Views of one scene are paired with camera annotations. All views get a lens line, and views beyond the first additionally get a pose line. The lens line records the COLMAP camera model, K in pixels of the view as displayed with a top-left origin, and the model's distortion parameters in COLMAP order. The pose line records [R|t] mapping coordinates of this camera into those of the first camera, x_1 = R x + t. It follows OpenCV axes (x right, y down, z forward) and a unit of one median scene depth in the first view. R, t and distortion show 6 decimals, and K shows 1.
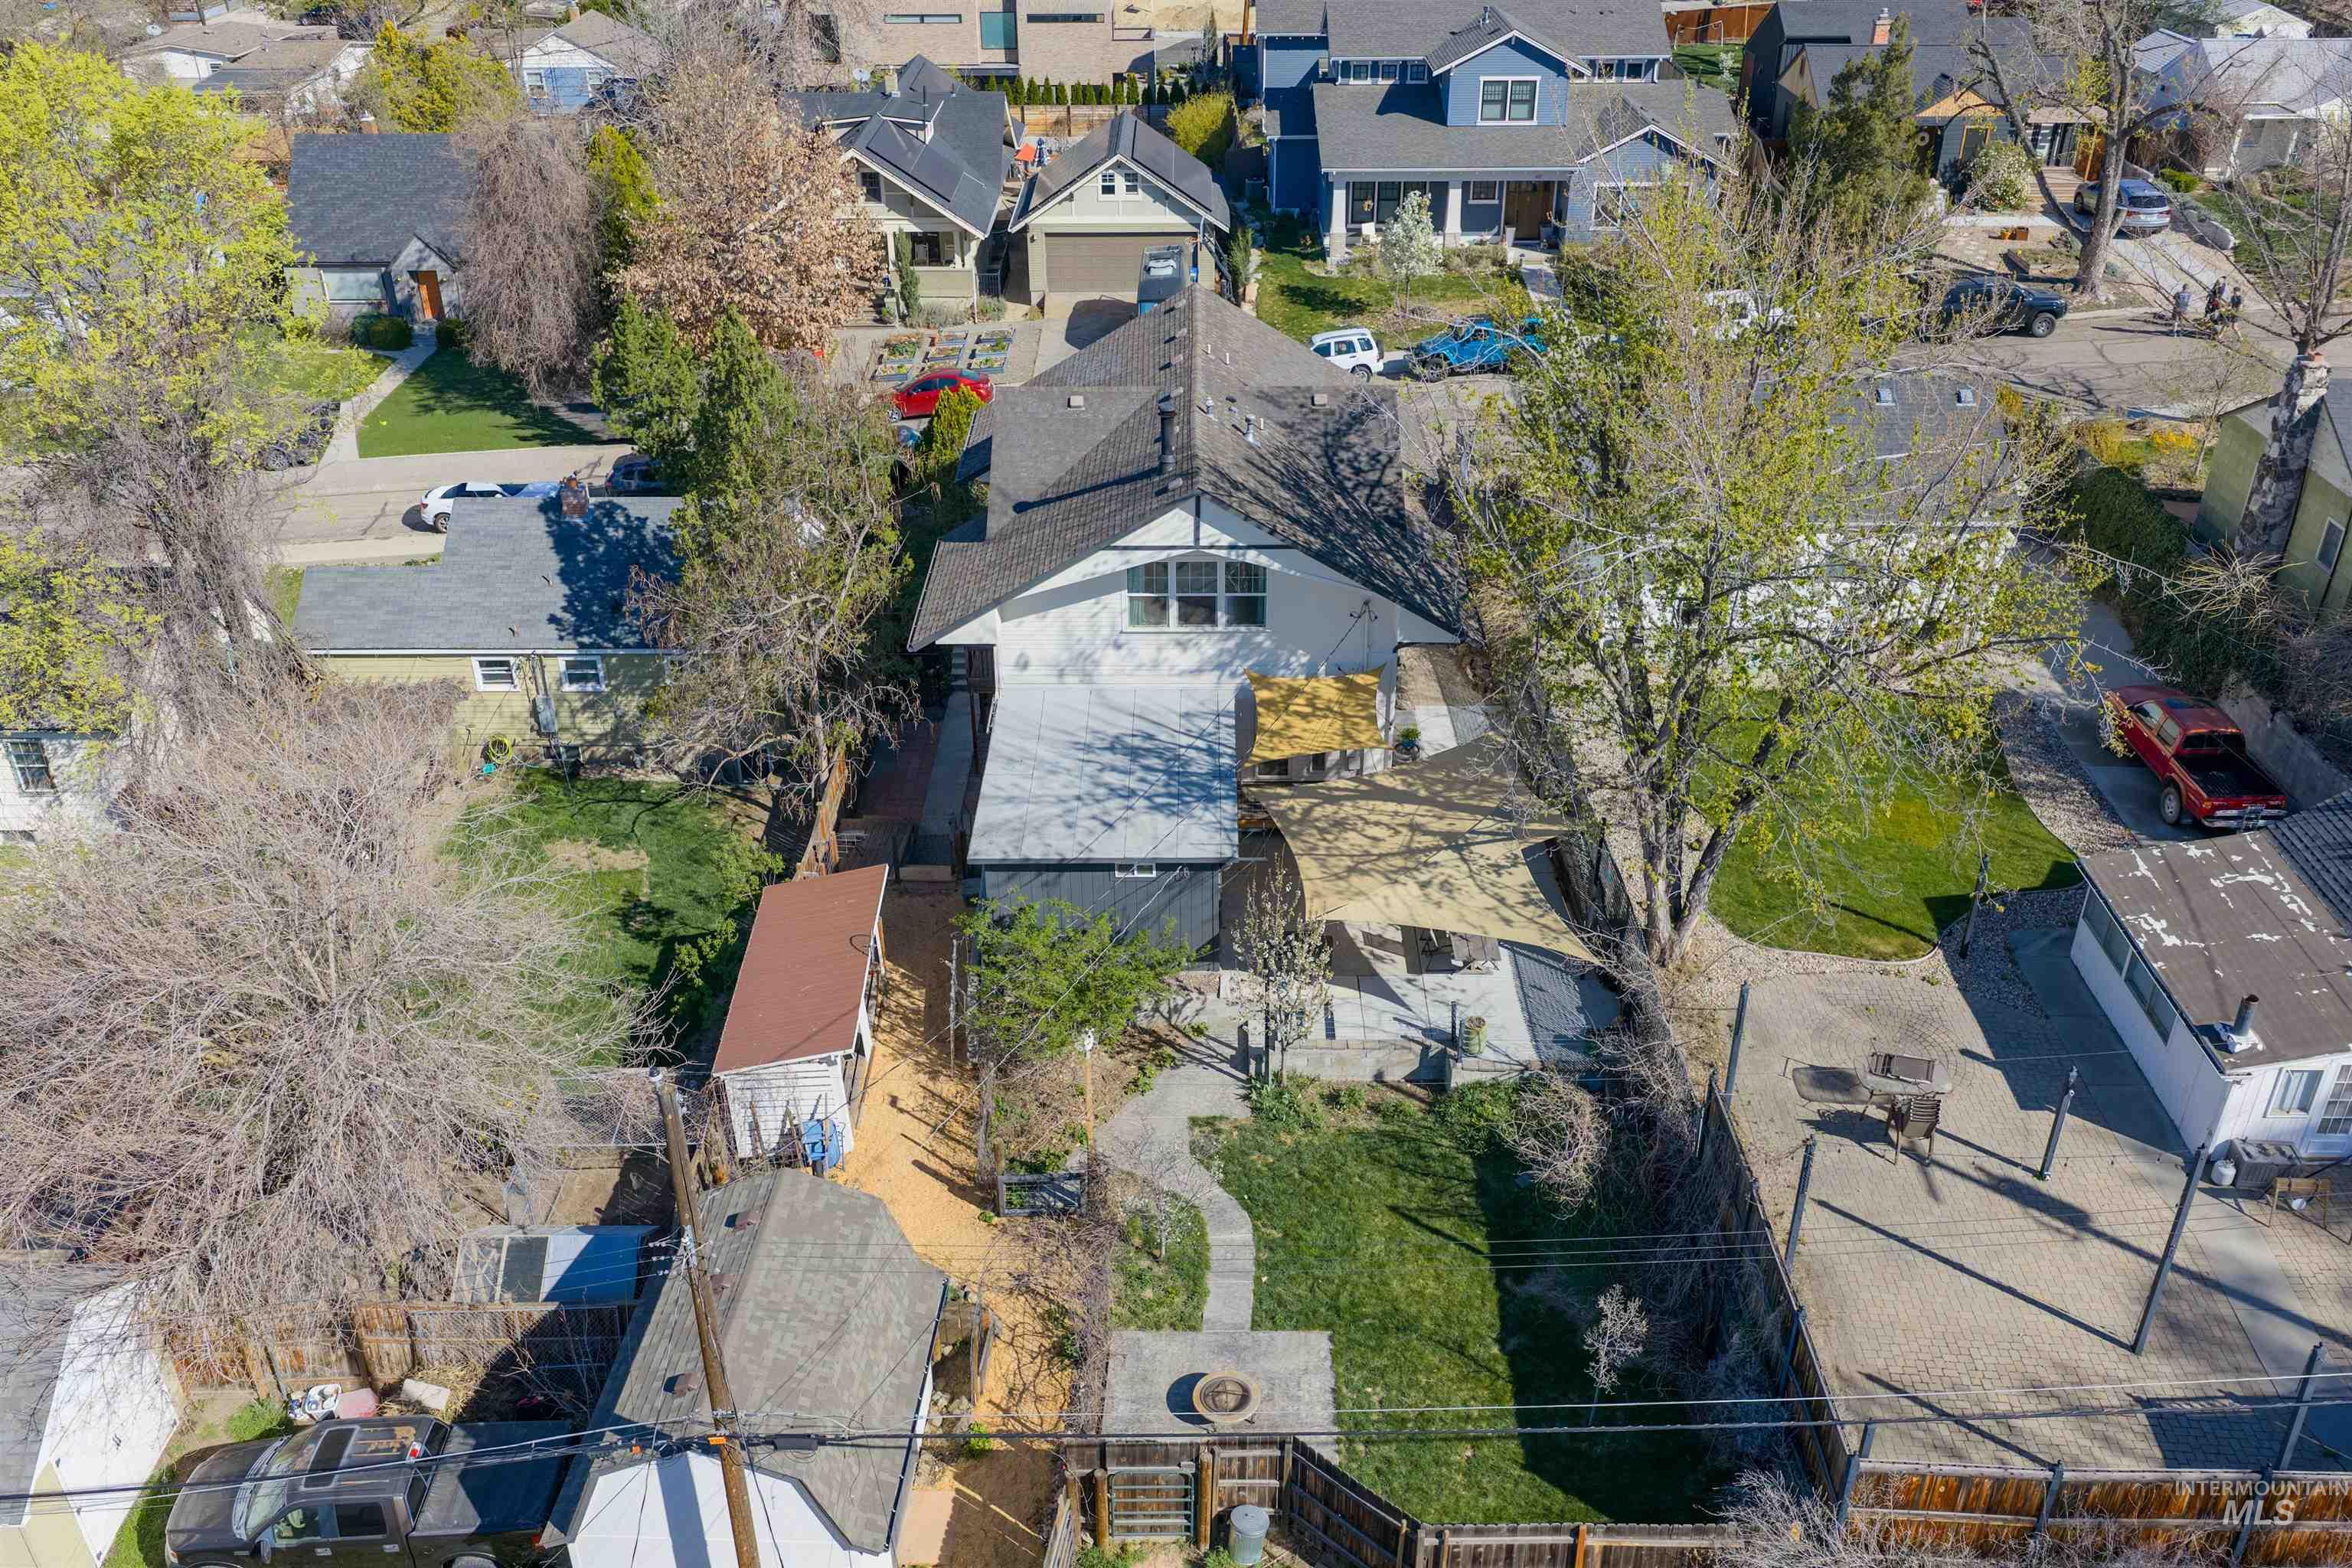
lens RADIAL K [[1973.9, 0, 1176.0], [0, 1973.9, 784.0], [0, 0, 1]] dist [0.031391, 0.003341]
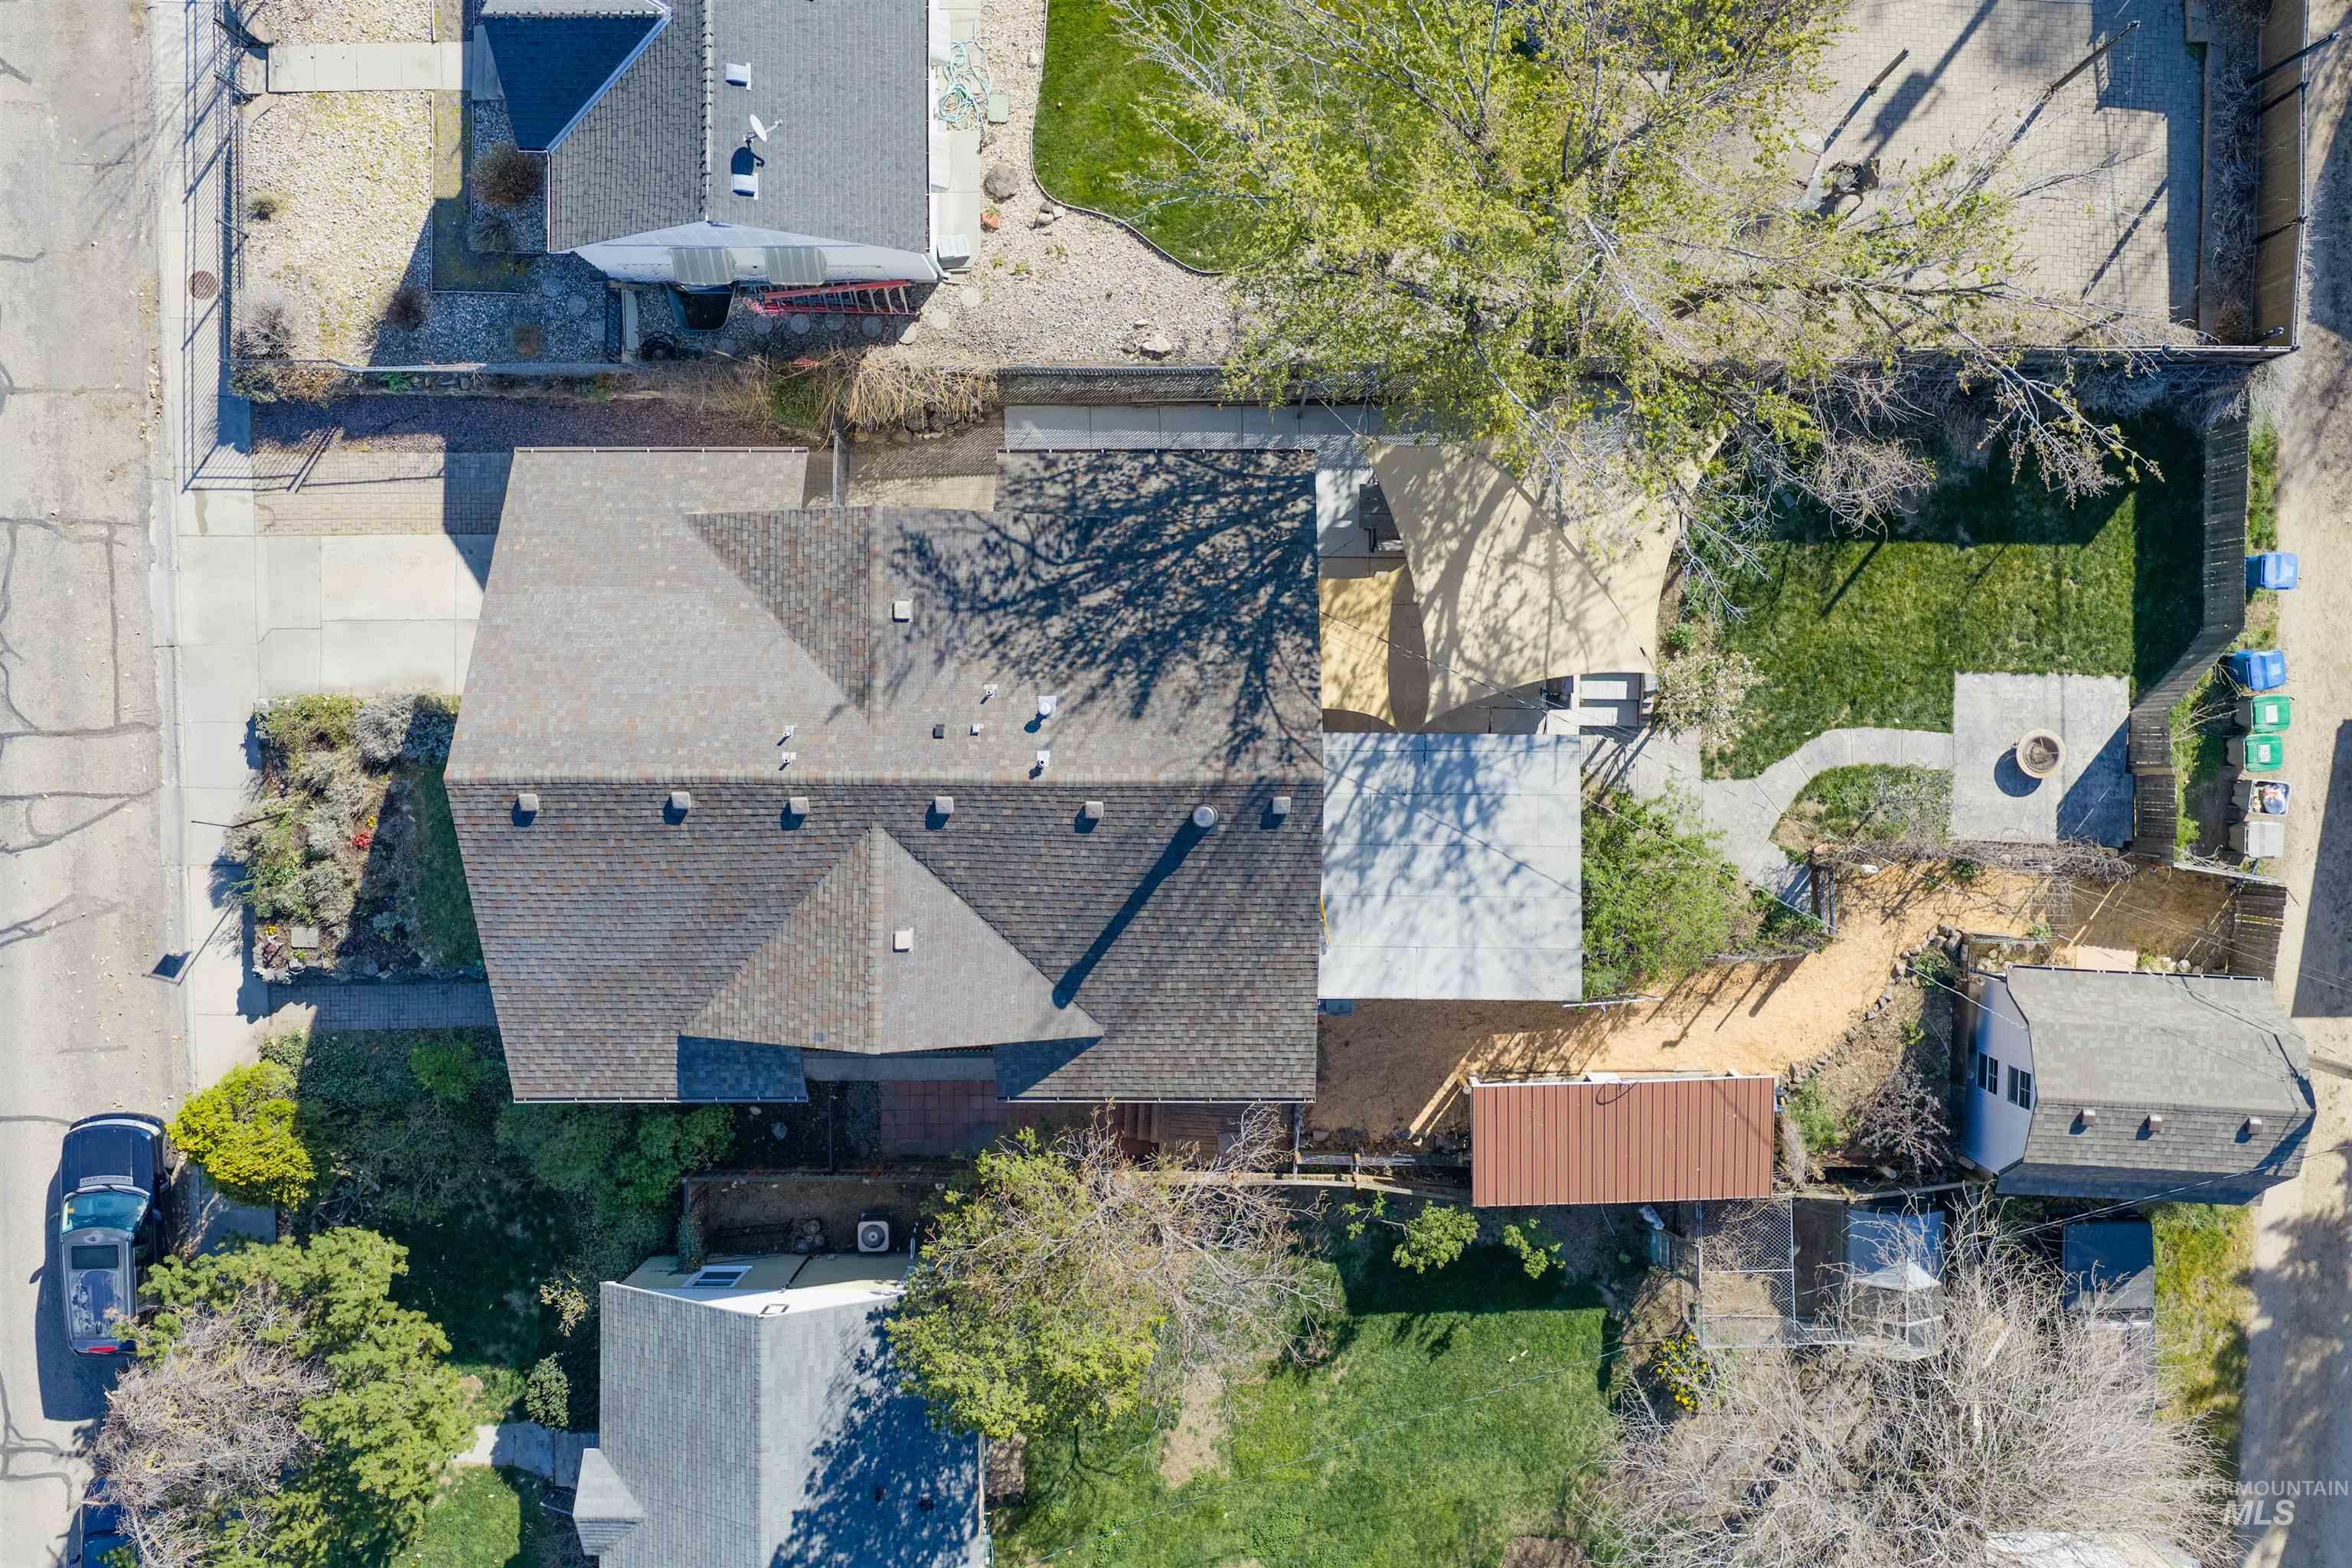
lens RADIAL K [[2014.0, 0, 1175.6], [0, 2014.0, 724.2], [0, 0, 1]] dist [0.045429, -0.001128]
pose [[-0.008930, -0.999695, 0.023010, 0.014997], [0.516975, 0.015082, 0.855868, -0.958215], [-0.855954, 0.019539, 0.516683, 0.631075]]
